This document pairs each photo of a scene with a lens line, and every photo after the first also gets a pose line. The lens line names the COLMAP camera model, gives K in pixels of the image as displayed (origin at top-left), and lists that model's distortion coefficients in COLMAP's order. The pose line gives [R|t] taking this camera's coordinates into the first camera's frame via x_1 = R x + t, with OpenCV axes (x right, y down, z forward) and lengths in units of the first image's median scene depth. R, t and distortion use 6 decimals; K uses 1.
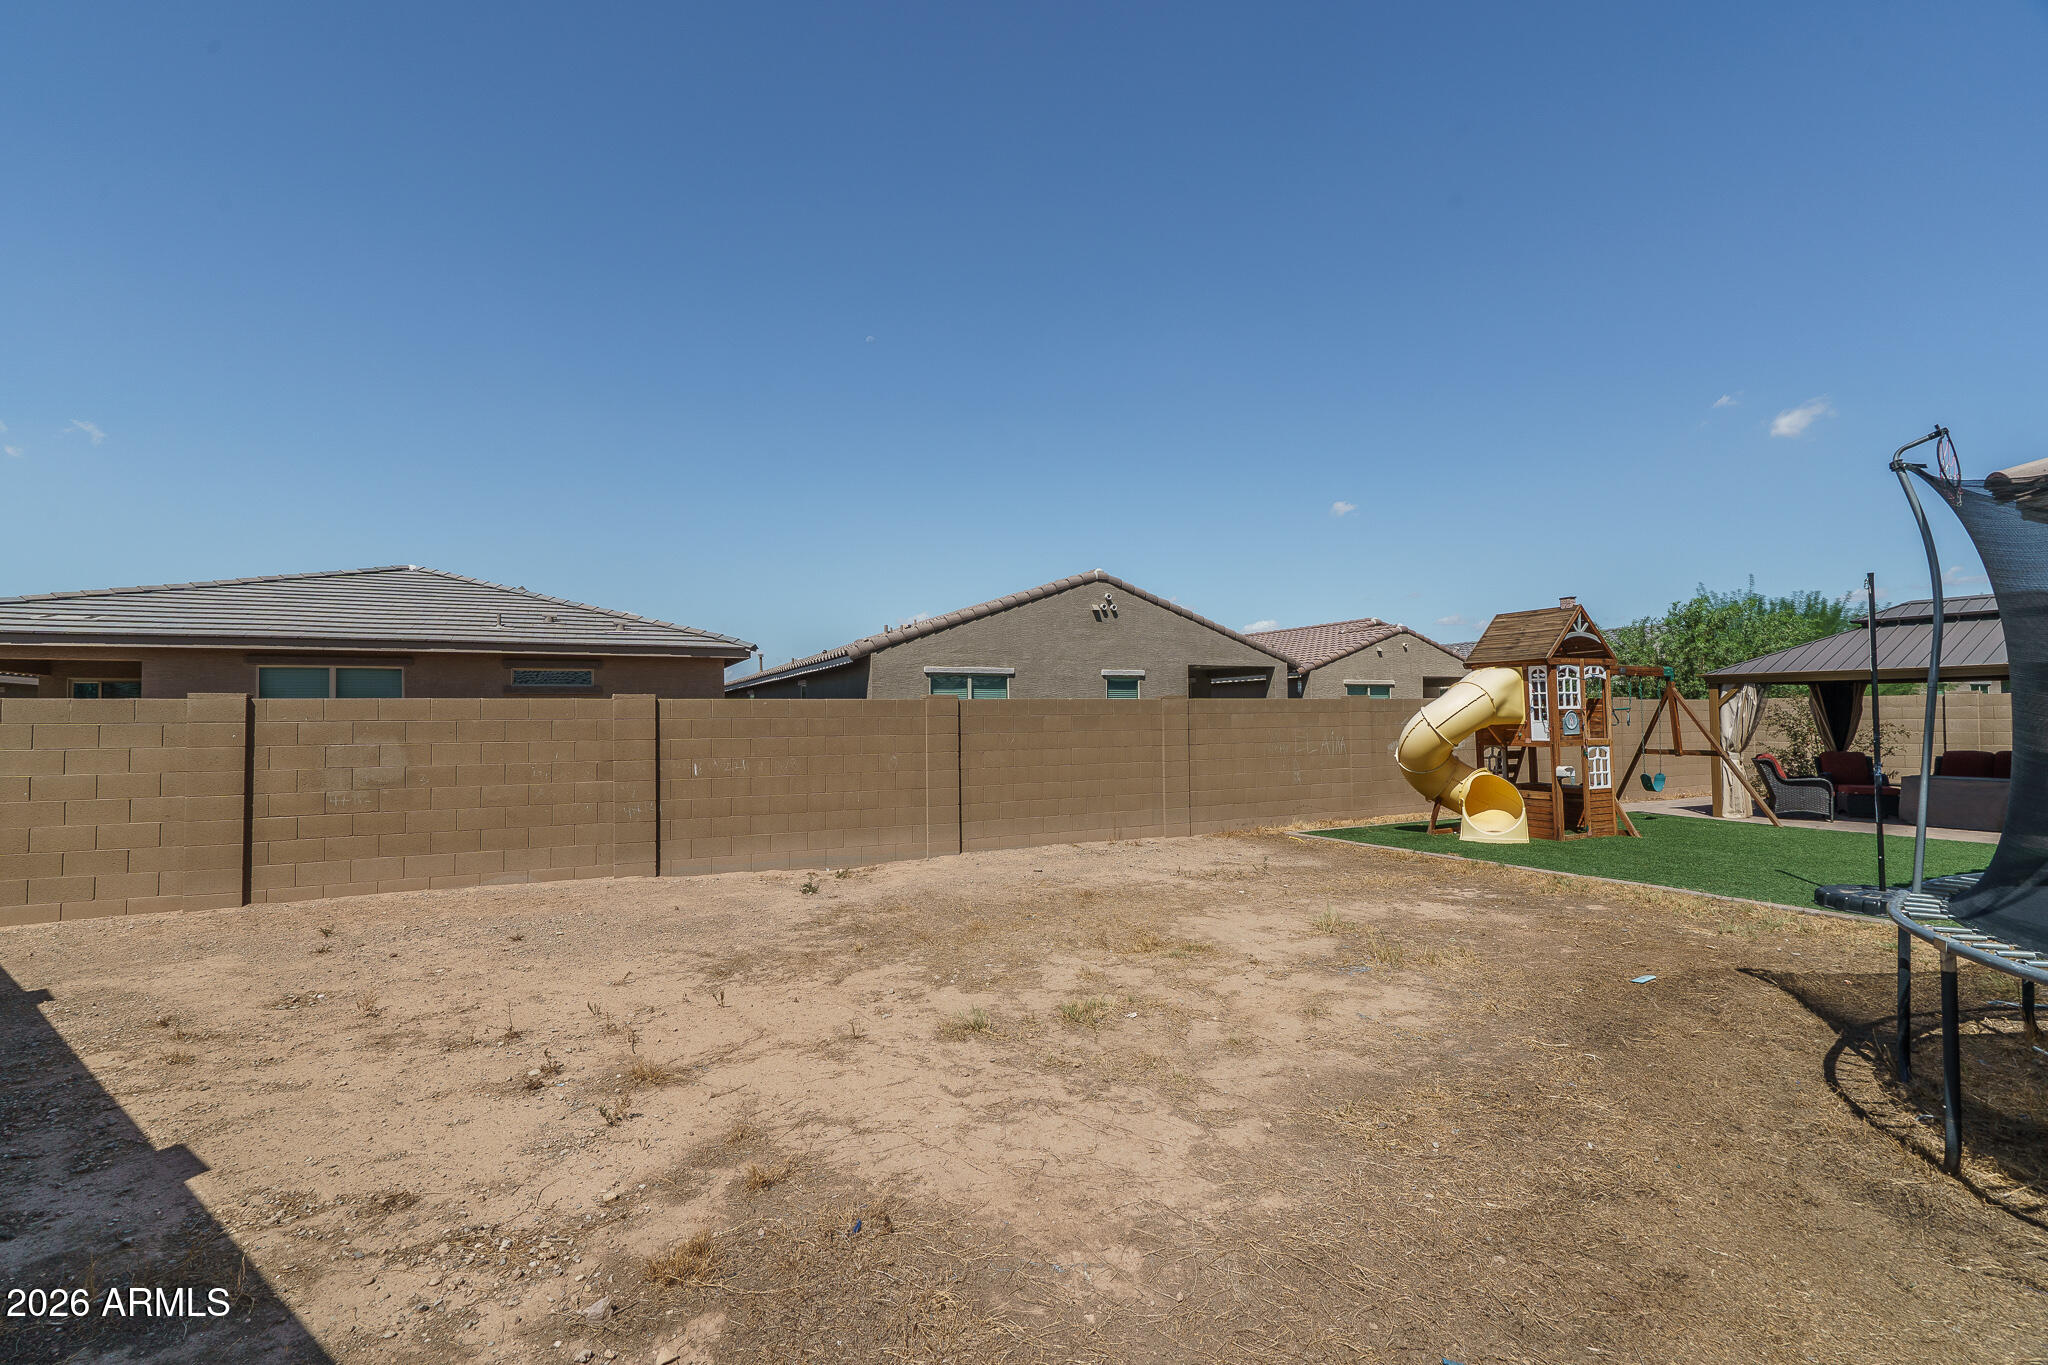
lens RADIAL K [[917.2, 0, 1022.7], [0, 917.2, 705.2], [0, 0, 1]] dist [-0.001874, 0.000249]
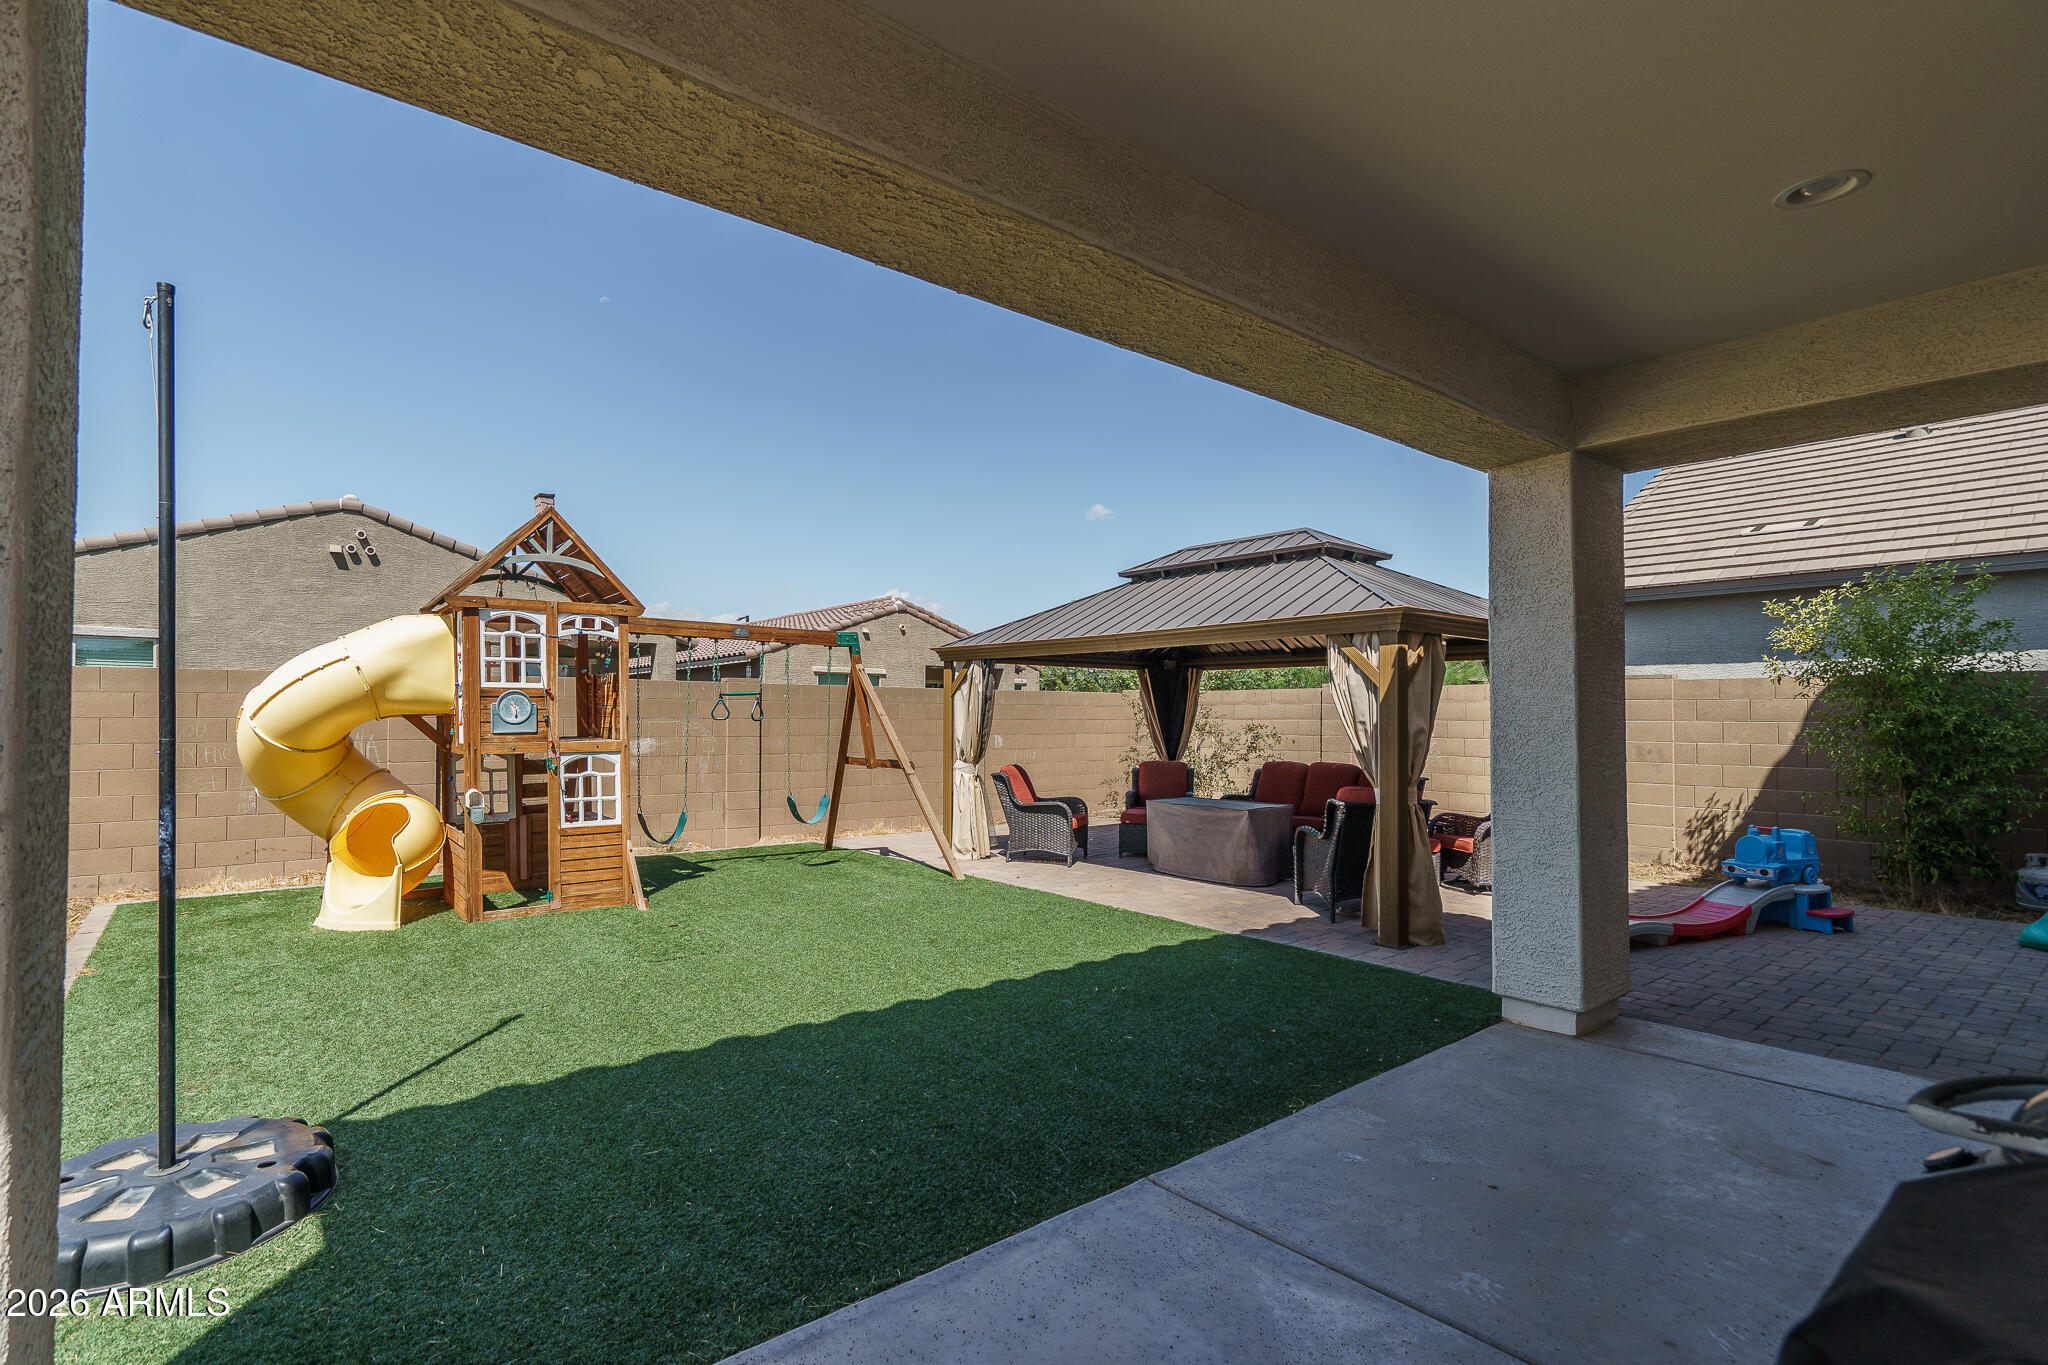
lens RADIAL K [[953.5, 0, 950.6], [0, 953.5, 710.7], [0, 0, 1]] dist [0.000352, 0.000933]
pose [[0.983882, 0.012891, 0.178355, 0.753047], [-0.014055, 0.999887, 0.005263, 0.011022], [-0.178267, -0.007685, 0.983952, 0.366784]]
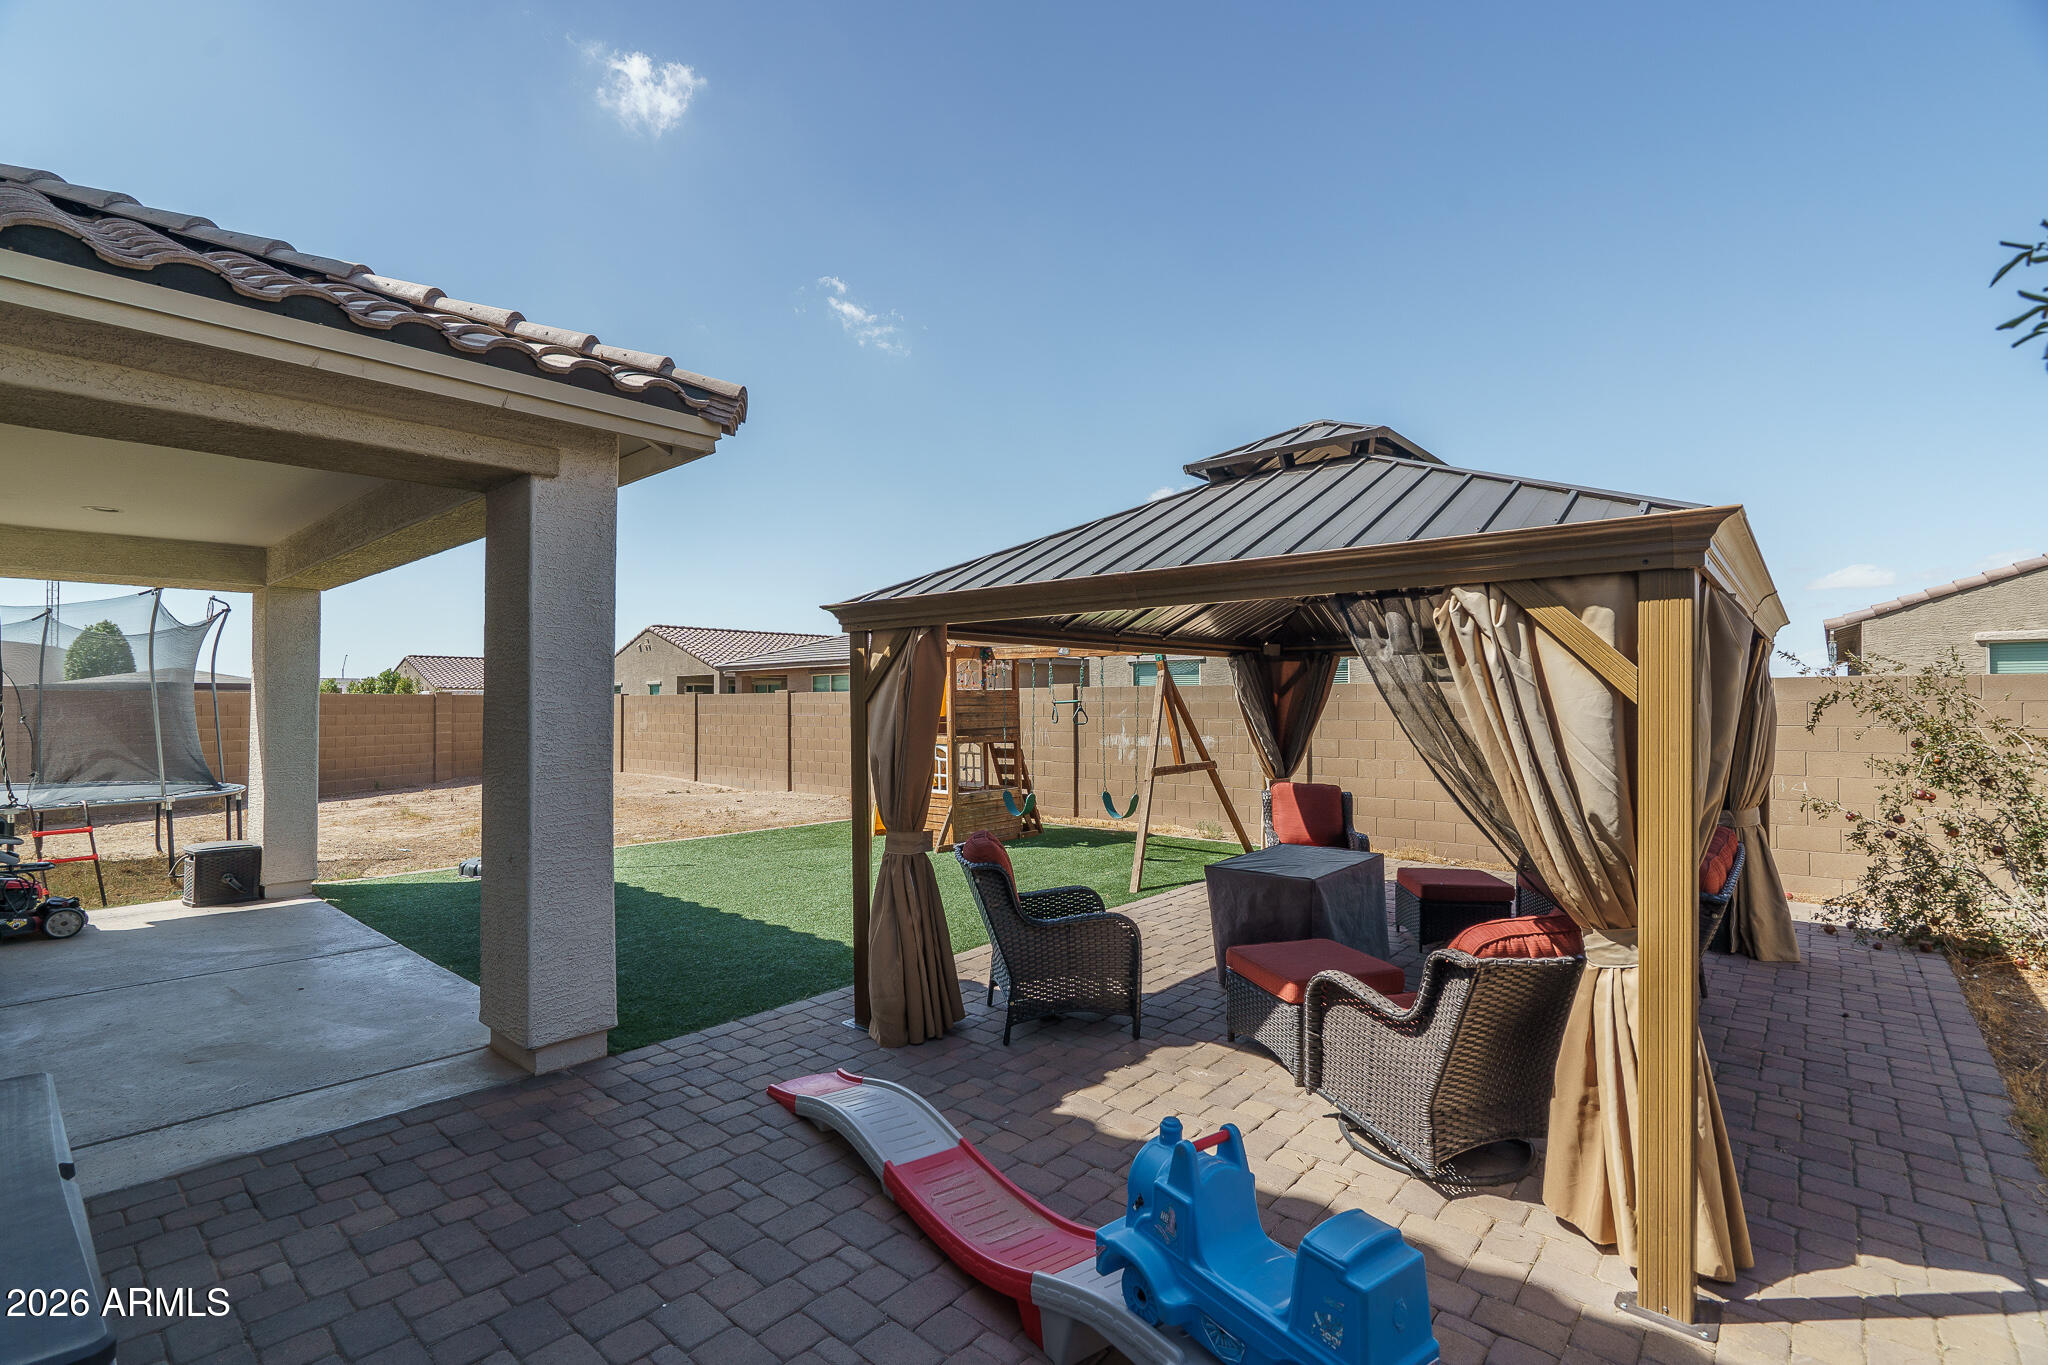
lens RADIAL K [[917.2, 0, 1022.7], [0, 917.2, 705.2], [0, 0, 1]] dist [-0.001874, 0.000249]
pose [[0.374887, 0.009839, -0.927018, 1.495749], [0.006901, 0.999886, 0.013403, -0.005328], [0.927045, -0.011422, 0.374776, 0.755500]]
